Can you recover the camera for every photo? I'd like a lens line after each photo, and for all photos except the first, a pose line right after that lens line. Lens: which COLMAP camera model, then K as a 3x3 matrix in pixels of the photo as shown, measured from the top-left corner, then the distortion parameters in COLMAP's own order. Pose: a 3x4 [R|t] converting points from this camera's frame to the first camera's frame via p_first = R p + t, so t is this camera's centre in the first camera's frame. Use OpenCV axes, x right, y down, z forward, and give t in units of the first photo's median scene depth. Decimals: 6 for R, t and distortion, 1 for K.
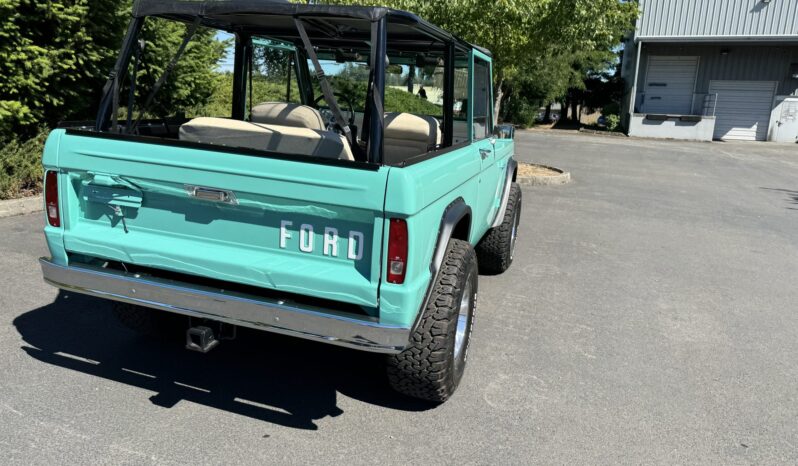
lens RADIAL K [[561.6, 0, 399.0], [0, 561.6, 233.0], [0, 0, 1]] dist [0.063004, -0.083123]
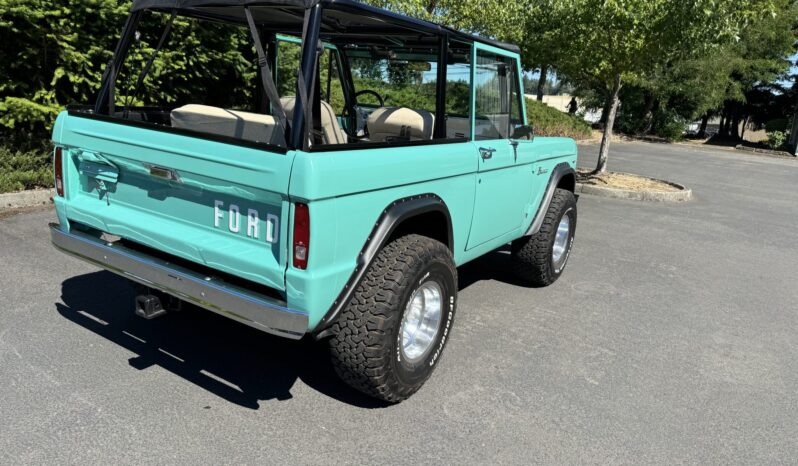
lens RADIAL K [[561.6, 0, 399.0], [0, 561.6, 233.0], [0, 0, 1]] dist [0.063004, -0.083123]
pose [[0.968705, 0.074599, -0.236741, 0.232152], [-0.078296, 0.996911, -0.006238, 0.011245], [0.235545, 0.024579, 0.971553, 0.041327]]
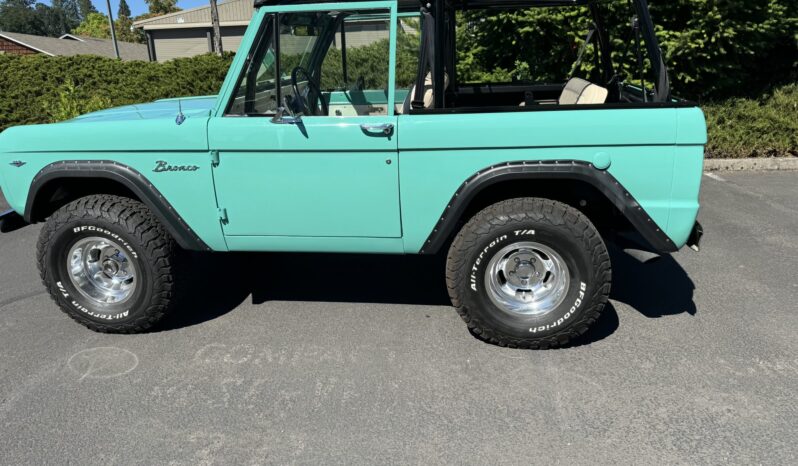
lens RADIAL K [[561.6, 0, 399.0], [0, 561.6, 233.0], [0, 0, 1]] dist [0.063004, -0.083123]
pose [[0.250999, 0.216291, -0.943513, 0.693104], [-0.192231, 0.966441, 0.170409, -0.040483], [0.948708, 0.138600, 0.284154, 0.362528]]
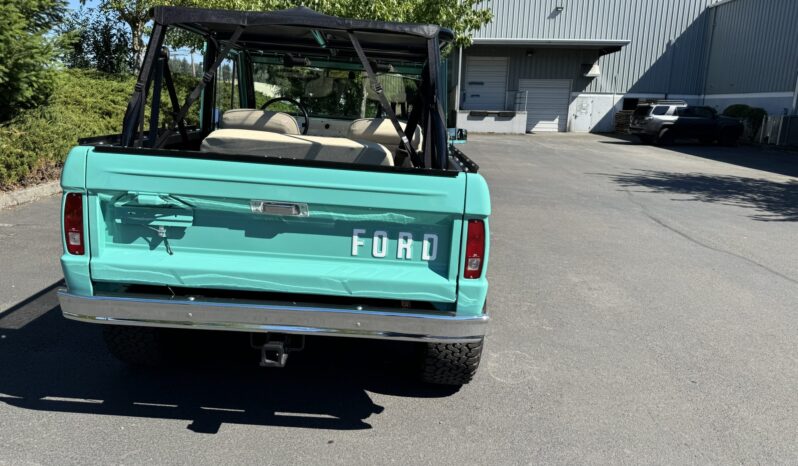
lens RADIAL K [[561.6, 0, 399.0], [0, 561.6, 233.0], [0, 0, 1]] dist [0.063004, -0.083123]
pose [[0.953841, -0.075354, 0.290704, -0.267947], [0.073575, 0.997144, 0.017064, -0.016650], [-0.291159, 0.005112, 0.956661, -0.006921]]
